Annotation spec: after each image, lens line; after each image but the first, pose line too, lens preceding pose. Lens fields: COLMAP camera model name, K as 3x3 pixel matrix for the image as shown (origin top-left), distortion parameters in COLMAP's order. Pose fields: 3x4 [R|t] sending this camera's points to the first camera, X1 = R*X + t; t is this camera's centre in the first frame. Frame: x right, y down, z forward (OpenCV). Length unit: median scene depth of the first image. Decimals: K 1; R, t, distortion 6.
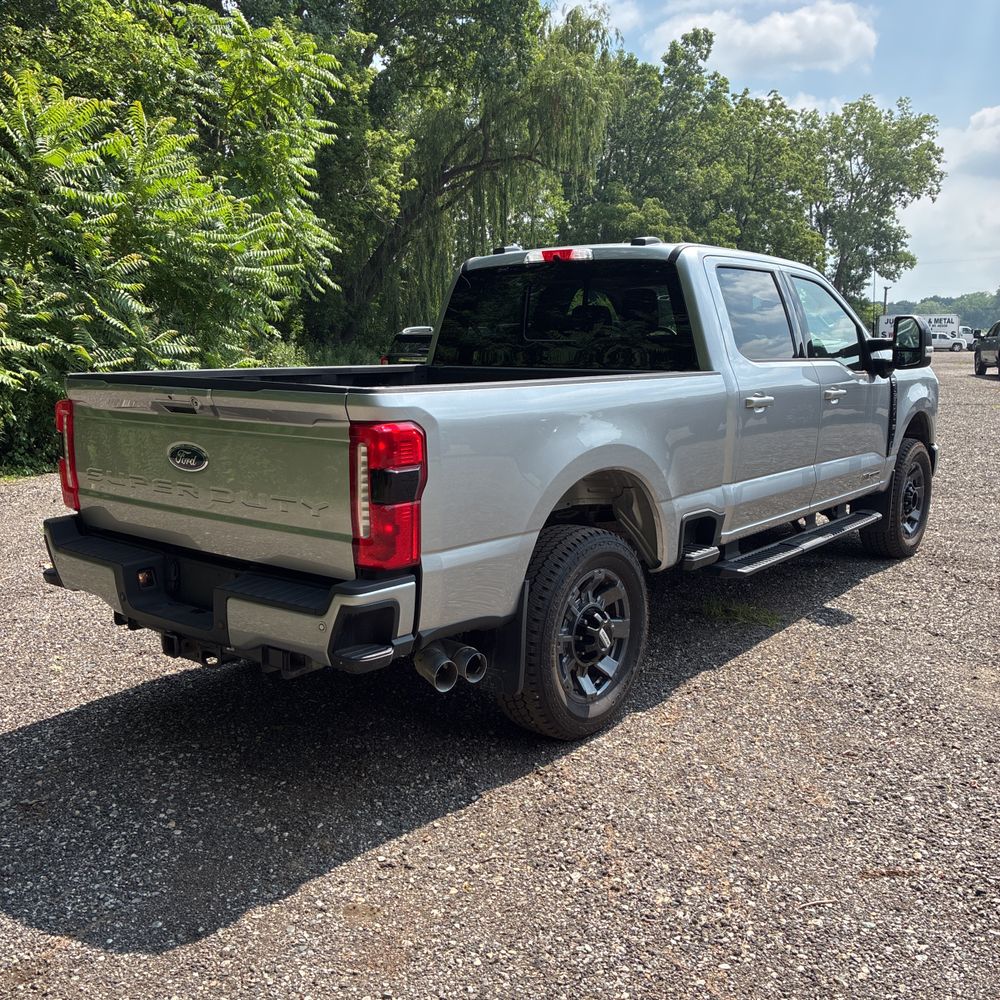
lens RADIAL K [[1013.0, 0, 475.2], [0, 1013.0, 498.3], [0, 0, 1]] dist [0.012409, 0.018757]
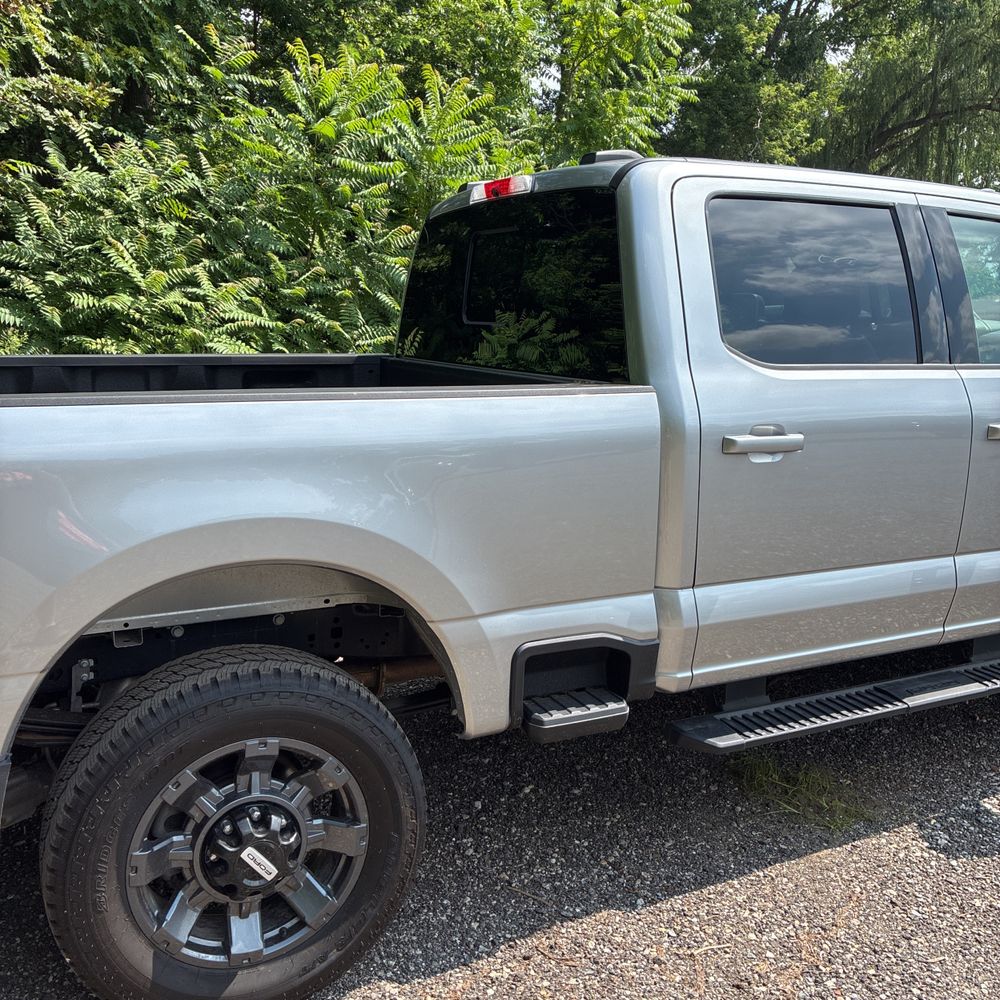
lens RADIAL K [[1004.7, 0, 494.5], [0, 1004.7, 501.9], [0, 0, 1]] dist [0.021431, -0.005456]
pose [[0.910403, 0.087781, -0.404303, 0.310365], [-0.077835, 0.996123, 0.041008, -0.062991], [0.406335, -0.005865, 0.913705, 0.377235]]
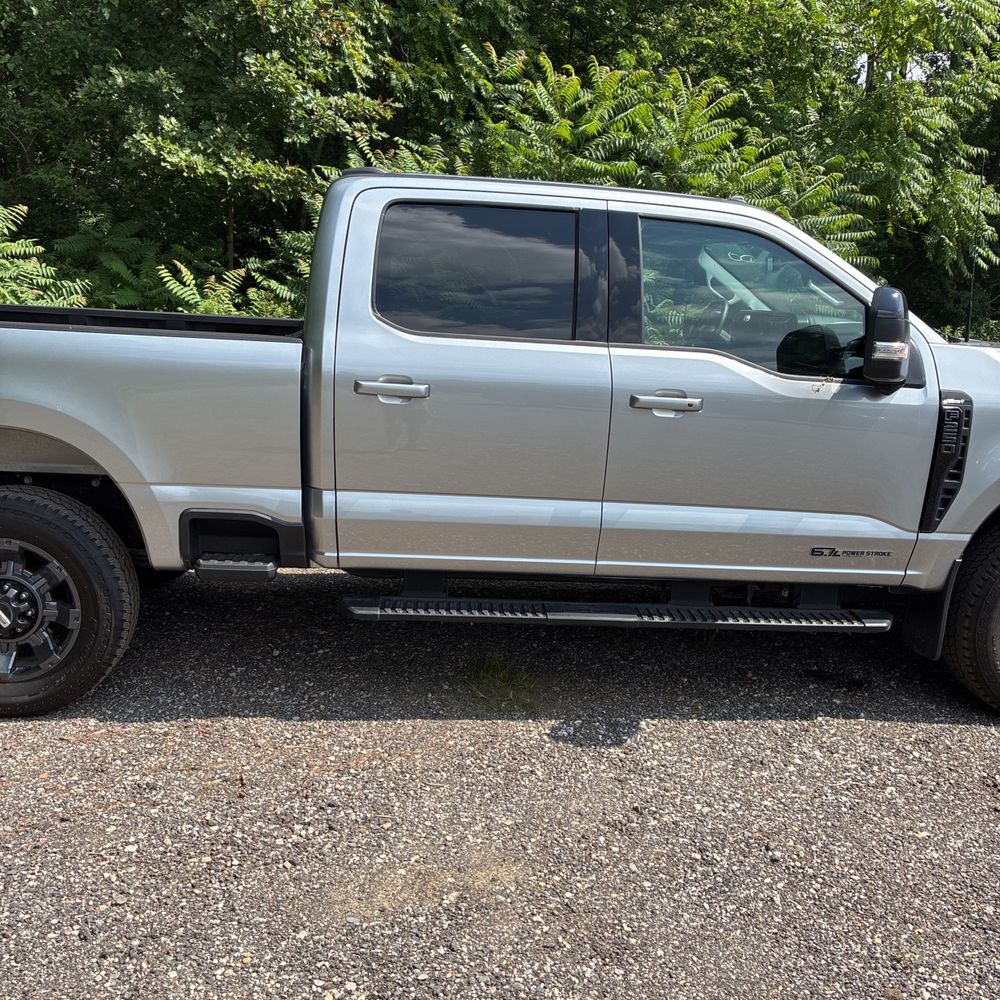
lens RADIAL K [[1002.7, 0, 494.2], [0, 1002.7, 497.8], [0, 0, 1]] dist [0.003708, 0.037429]
pose [[0.686897, 0.179877, -0.704142, 0.714486], [-0.165488, 0.982146, 0.089460, -0.079943], [0.707662, 0.055077, 0.704401, 0.464980]]
